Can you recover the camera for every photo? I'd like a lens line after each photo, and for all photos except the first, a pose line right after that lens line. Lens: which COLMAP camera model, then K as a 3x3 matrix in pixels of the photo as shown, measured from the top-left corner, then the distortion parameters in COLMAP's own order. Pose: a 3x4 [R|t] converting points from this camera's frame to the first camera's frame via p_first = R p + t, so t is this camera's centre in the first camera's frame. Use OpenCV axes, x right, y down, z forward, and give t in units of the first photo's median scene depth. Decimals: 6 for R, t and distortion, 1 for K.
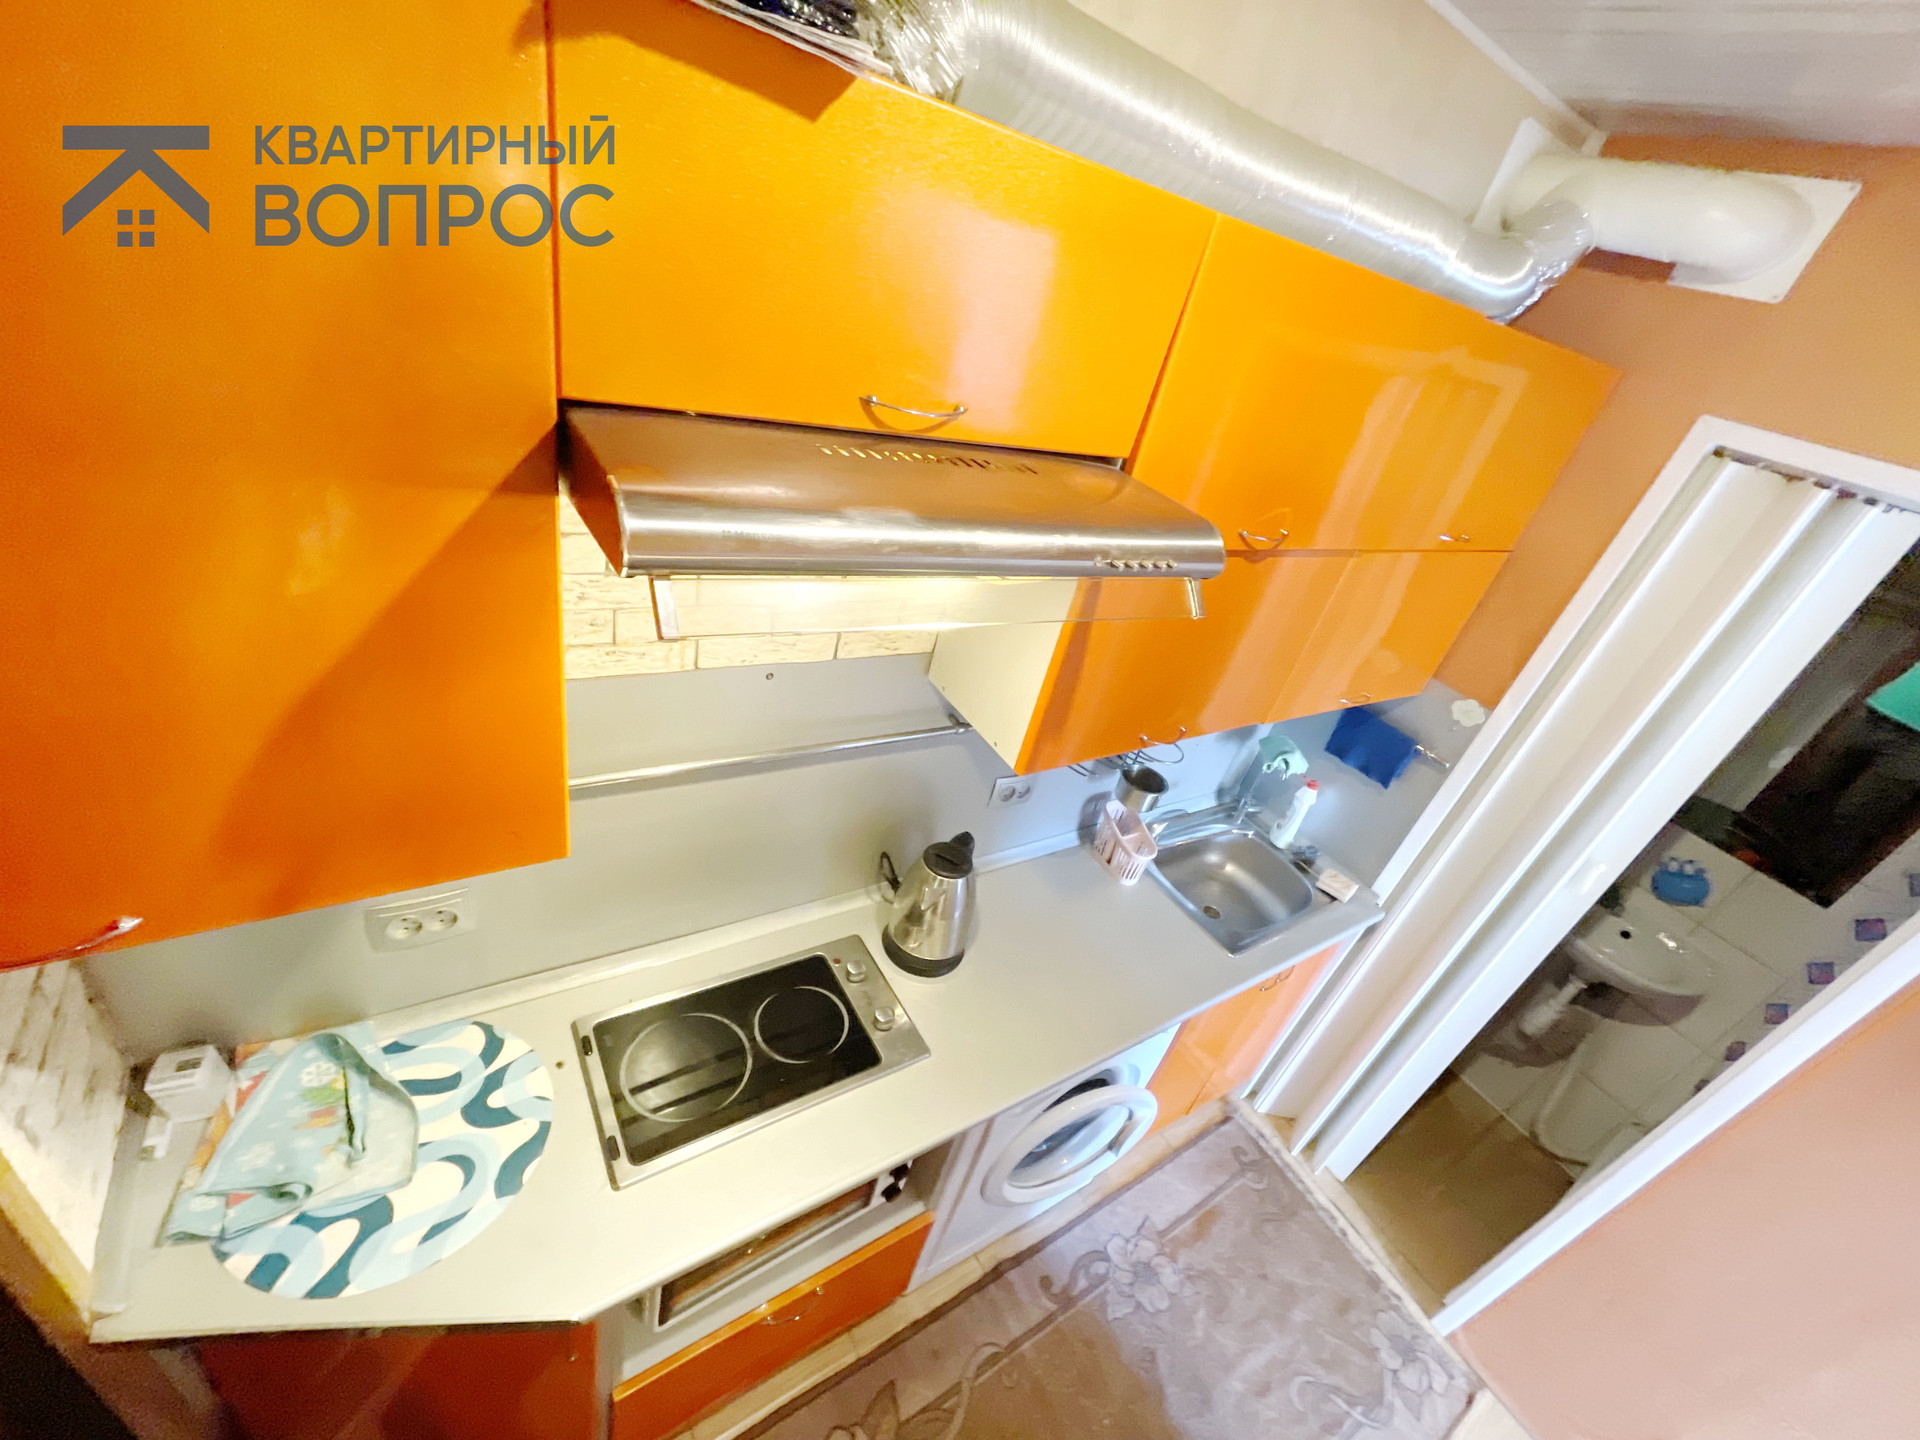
lens RADIAL K [[772.4, 0, 962.1], [0, 772.4, 718.8], [0, 0, 1]] dist [-0.001048, -0.000032]
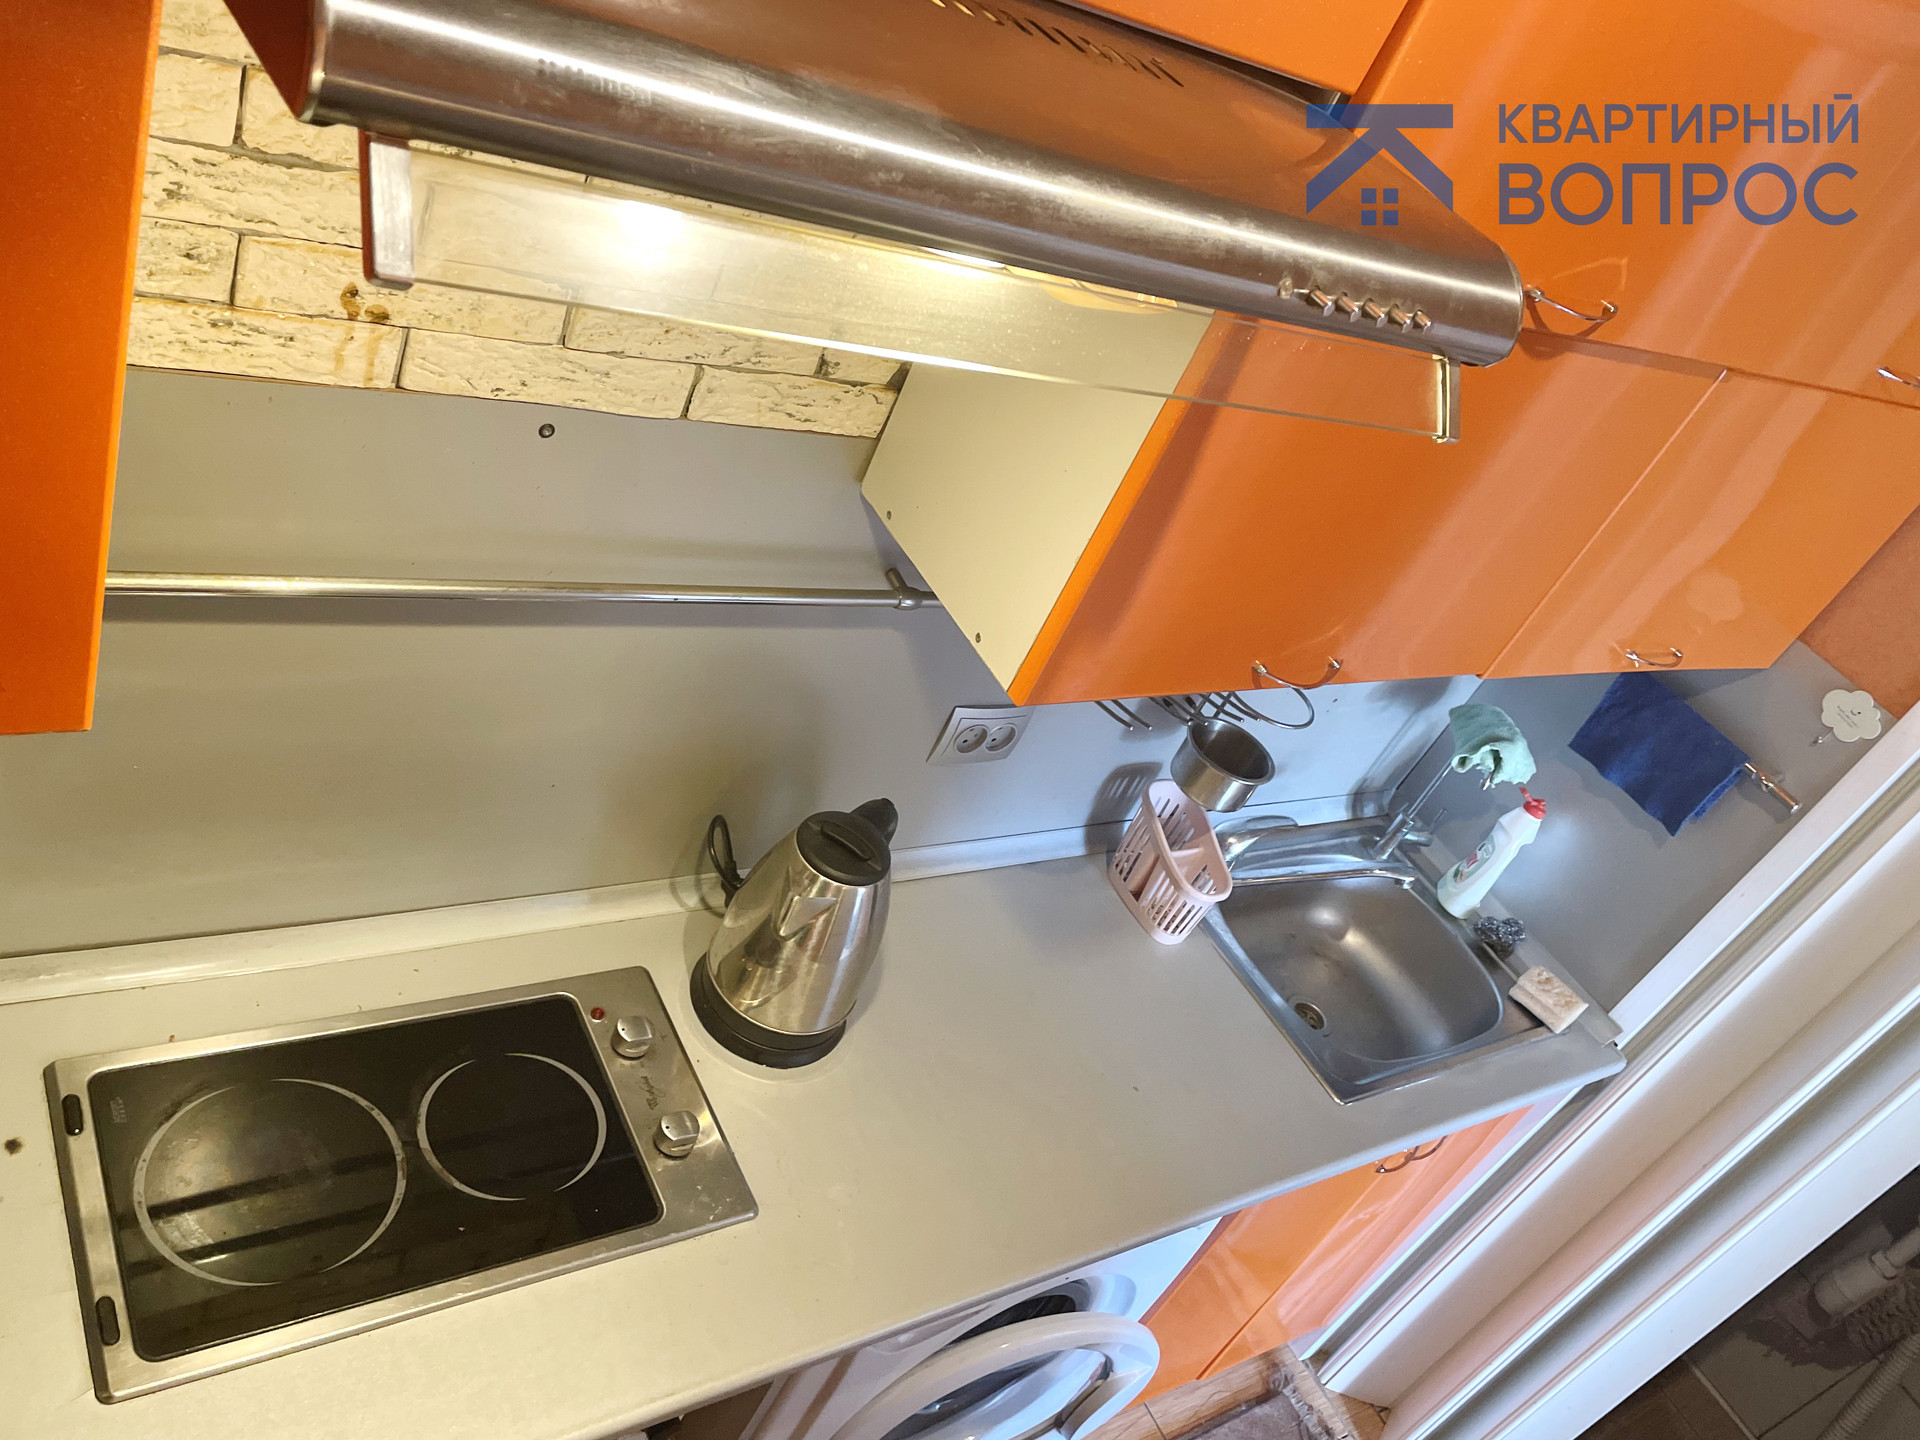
lens RADIAL K [[1456.9, 0, 951.3], [0, 1456.9, 696.0], [0, 0, 1]] dist [0.078120, -0.106232]
pose [[0.986841, 0.147475, 0.066301, -0.023896], [-0.151631, 0.986443, 0.062749, 0.010116], [-0.056148, -0.071977, 0.995825, 0.032874]]
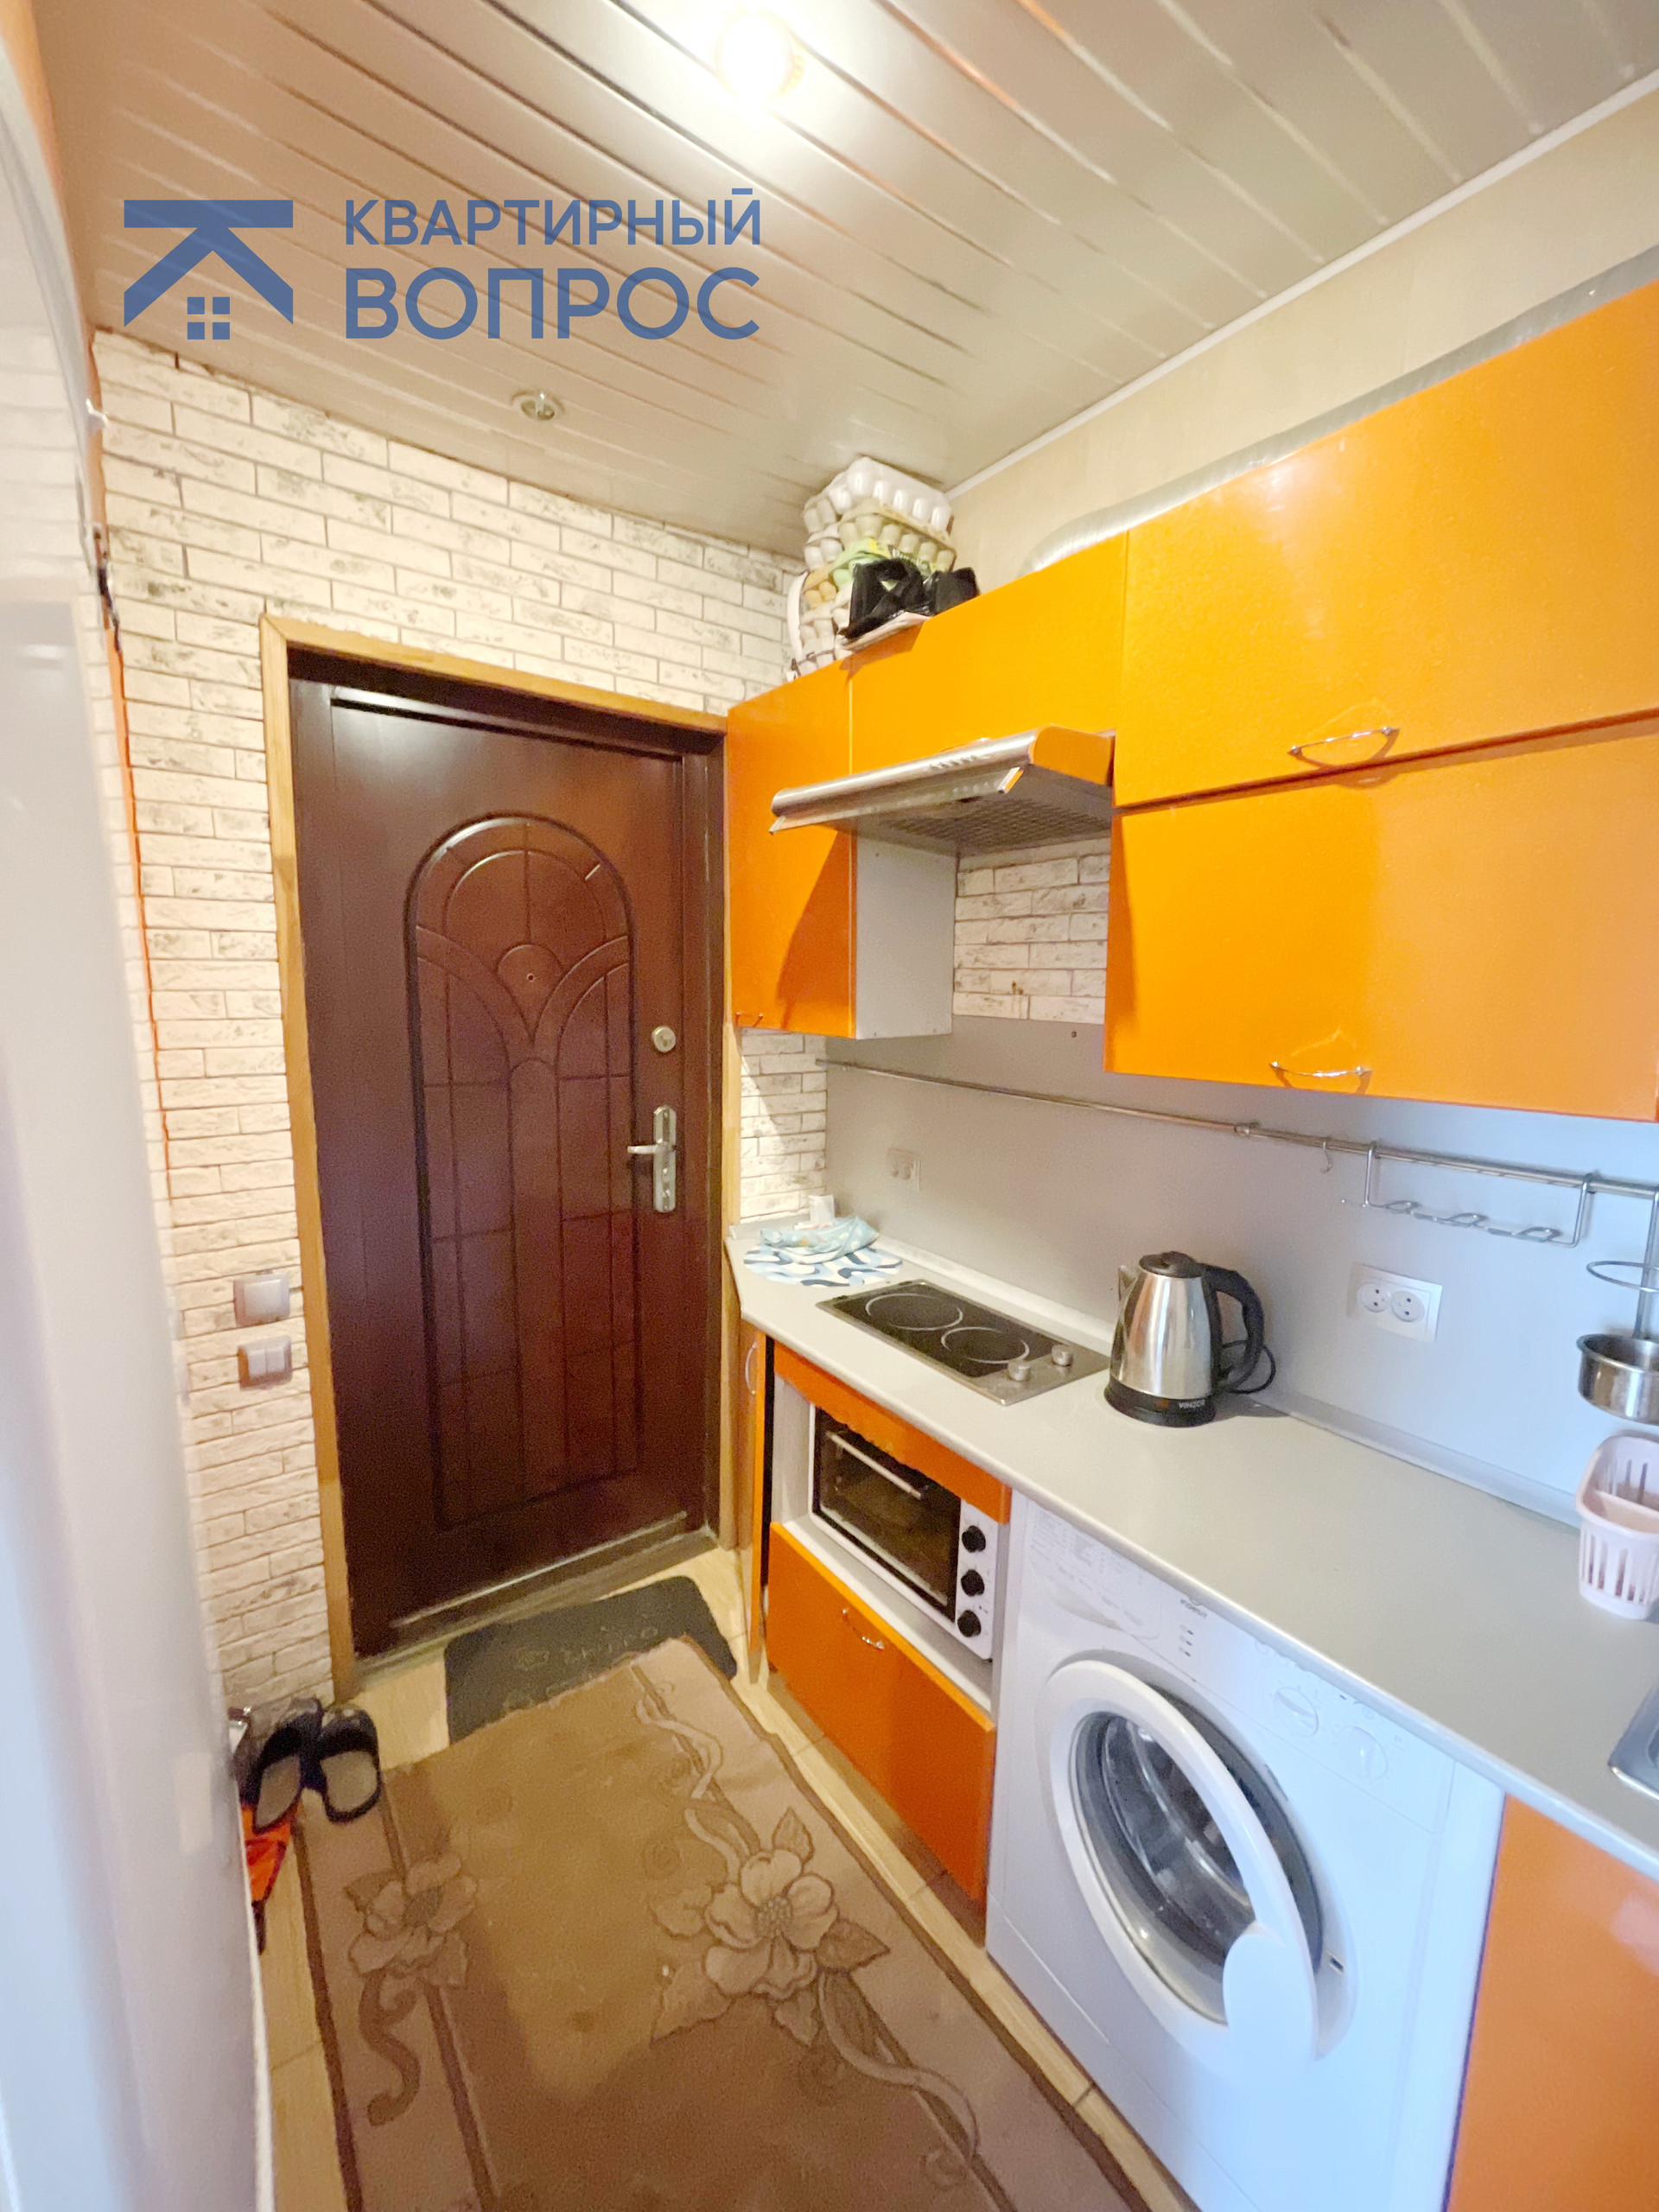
lens RADIAL K [[892.1, 0, 815.2], [0, 892.1, 1105.0], [0, 0, 1]] dist [-0.000473, 0.000479]
pose [[0.051450, -0.092592, -0.994374, 0.859275], [-0.522435, 0.846088, -0.105815, 0.307548], [0.851126, 0.524939, -0.004842, 0.529189]]
